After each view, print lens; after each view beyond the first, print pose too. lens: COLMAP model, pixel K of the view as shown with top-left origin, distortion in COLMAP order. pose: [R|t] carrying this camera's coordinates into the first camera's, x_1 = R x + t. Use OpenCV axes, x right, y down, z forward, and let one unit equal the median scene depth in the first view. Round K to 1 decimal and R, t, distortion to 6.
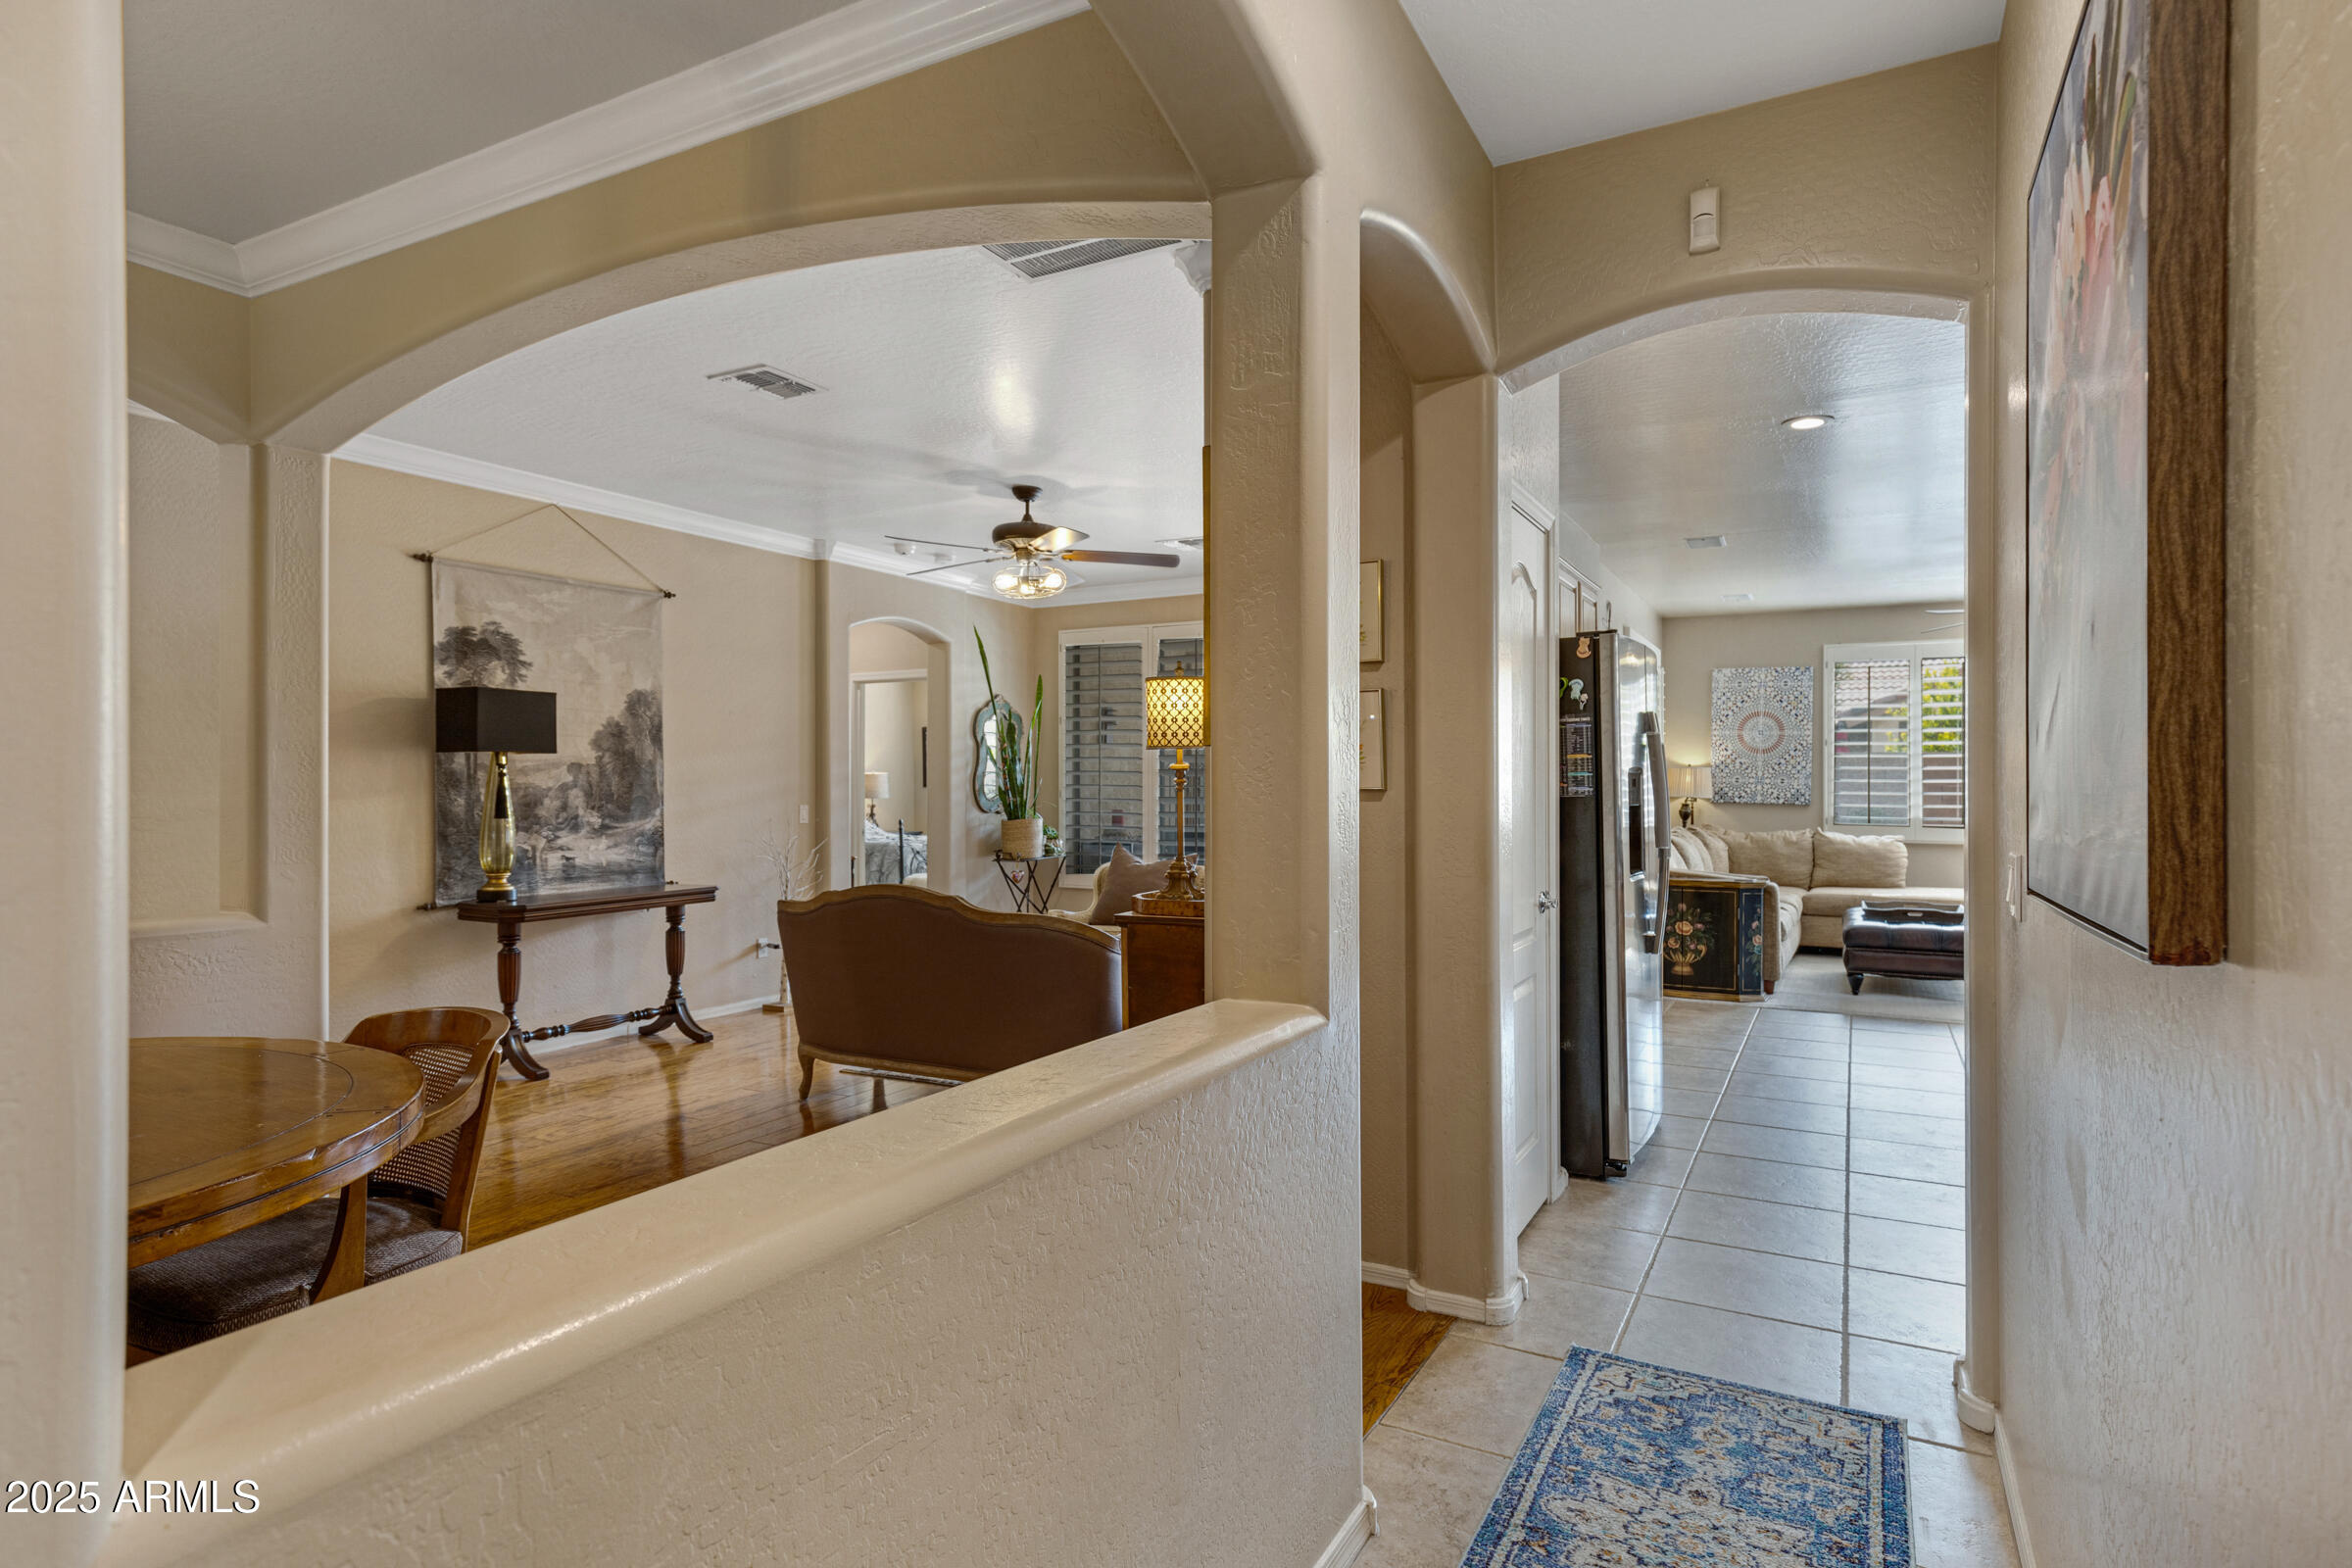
lens RADIAL K [[1267.2, 0, 1160.1], [0, 1267.2, 779.9], [0, 0, 1]] dist [0.016223, -0.003854]
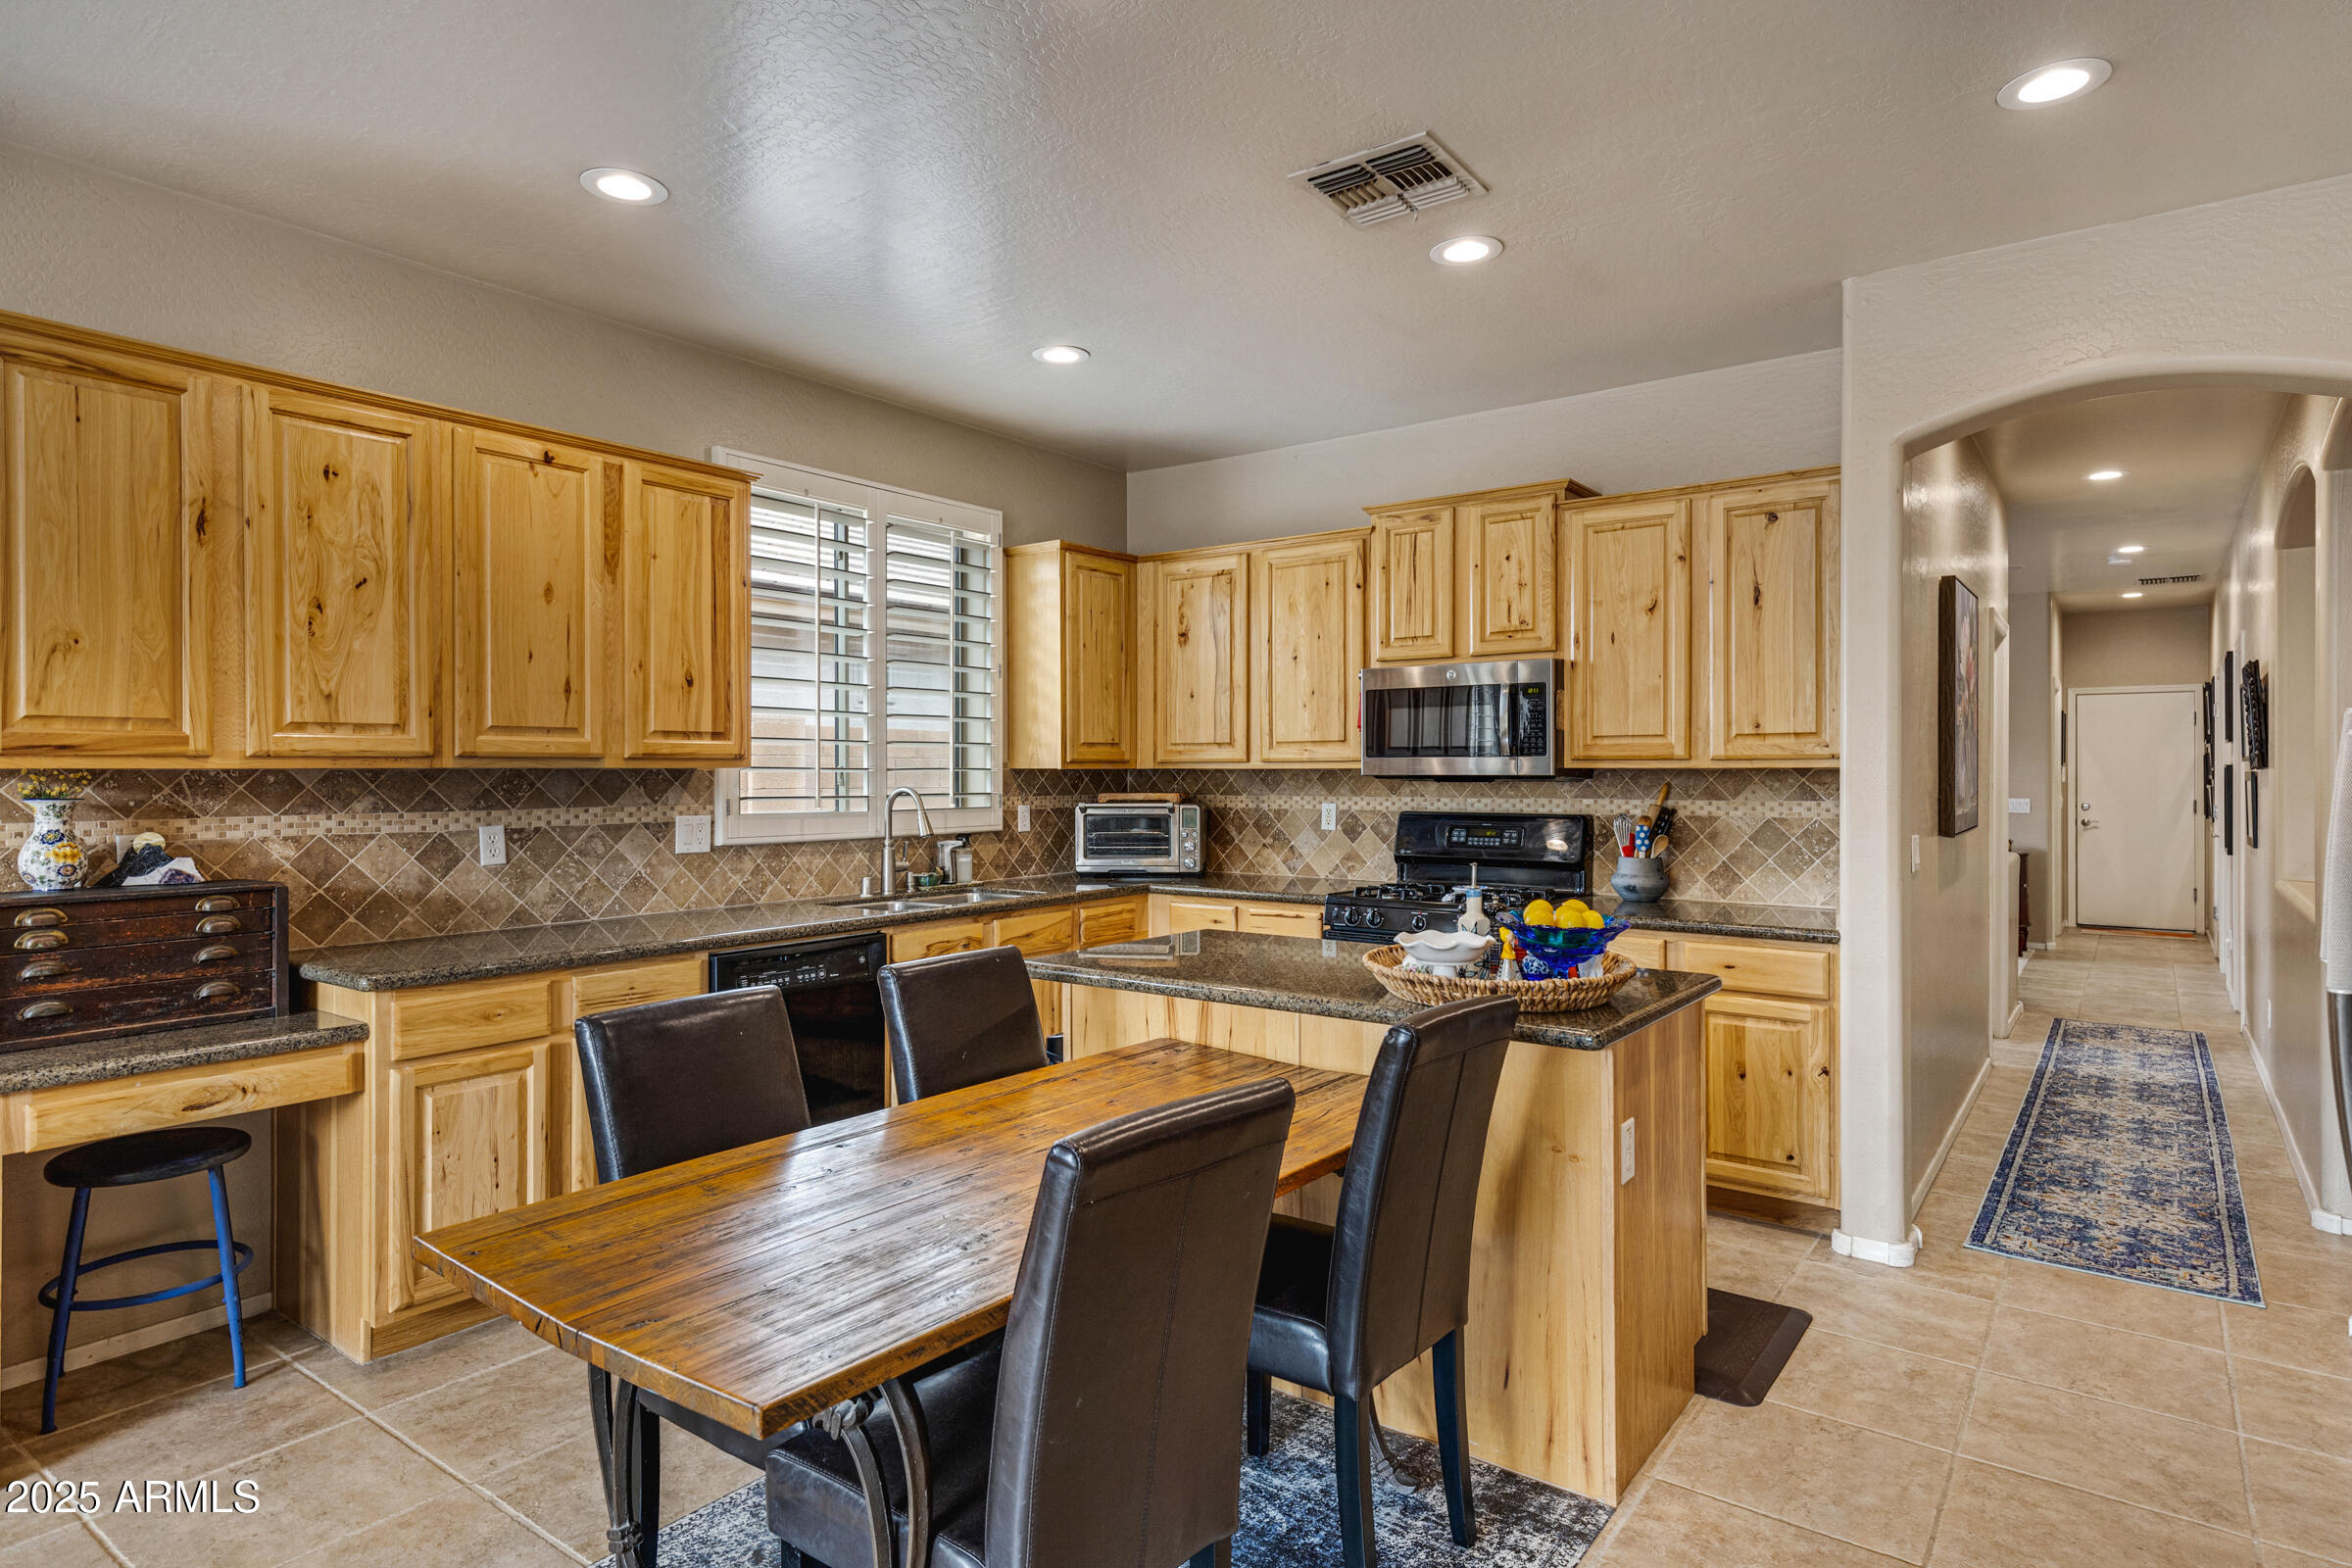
lens RADIAL K [[1267.2, 0, 1184.0], [0, 1267.2, 771.6], [0, 0, 1]] dist [0.016223, -0.003854]
pose [[-0.989737, -0.000782, 0.142900, 1.261689], [-0.001635, 0.999982, -0.005852, -0.019676], [-0.142893, -0.006025, -0.989720, 2.578617]]
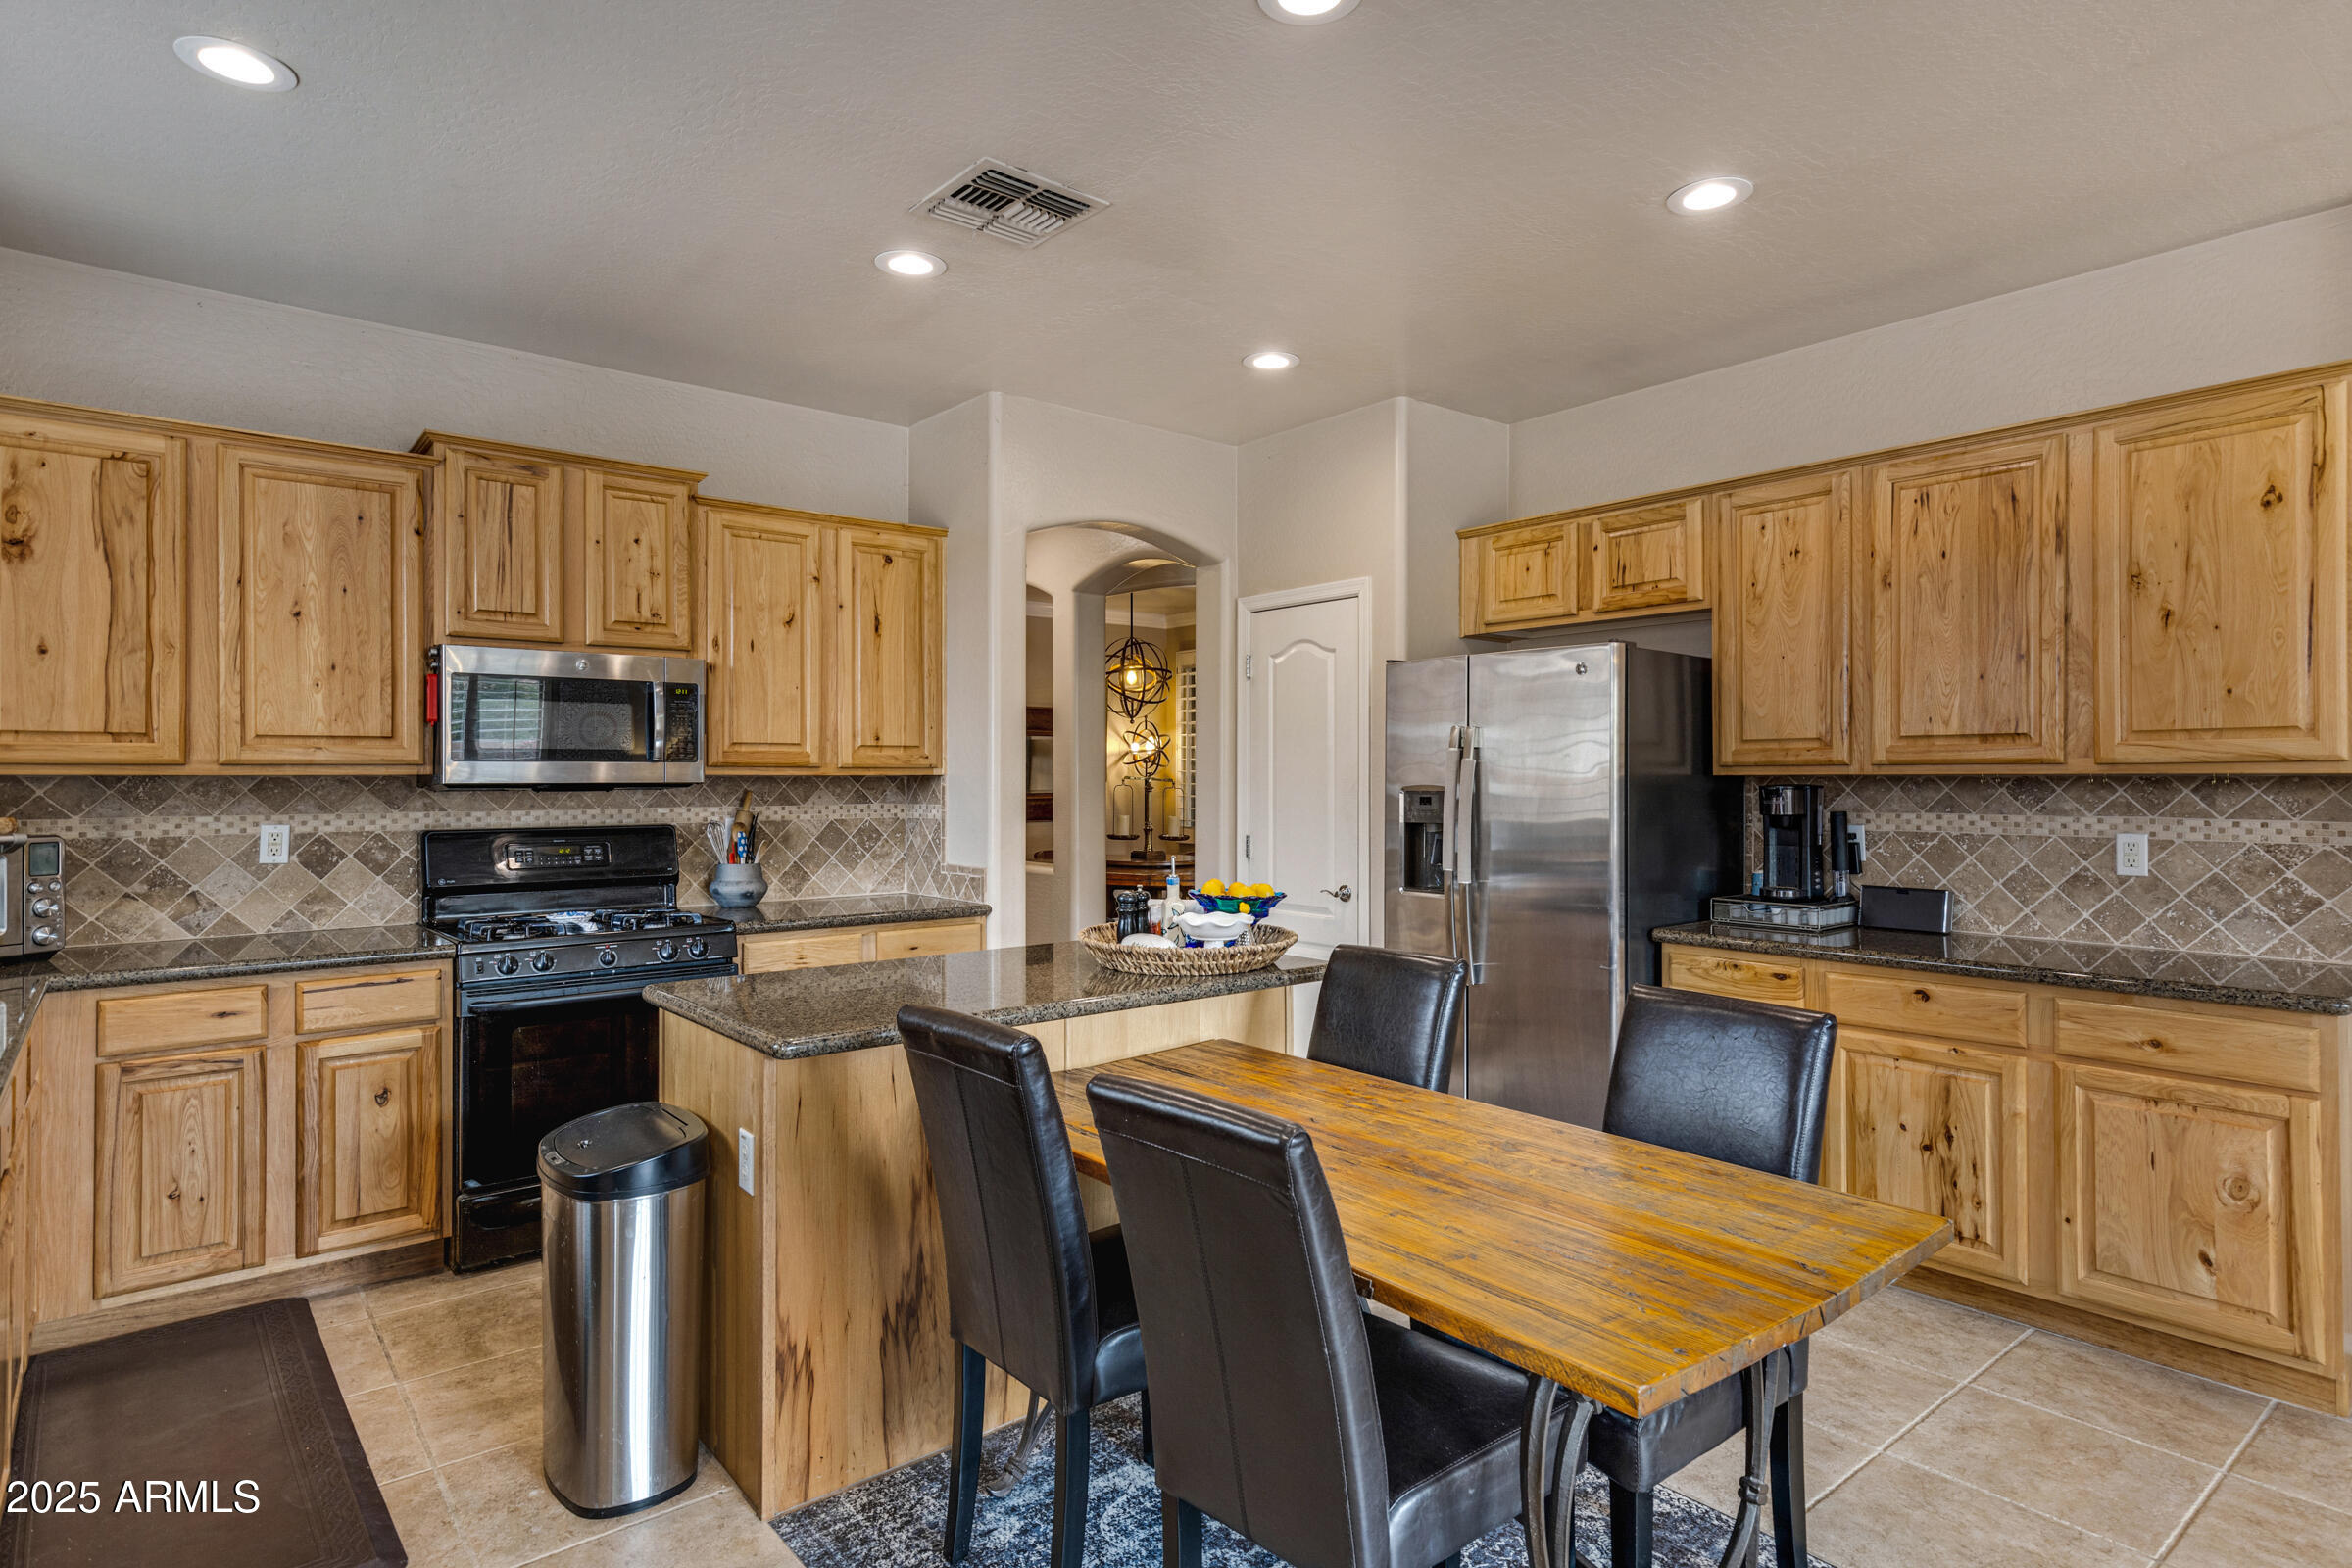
lens RADIAL K [[1267.2, 0, 1197.1], [0, 1267.2, 778.2], [0, 0, 1]] dist [0.016223, -0.003854]
pose [[-0.367856, 0.000687, -0.929882, 2.277477], [0.004826, 0.999988, -0.001170, -0.026449], [0.929870, -0.004919, -0.367855, 2.005755]]
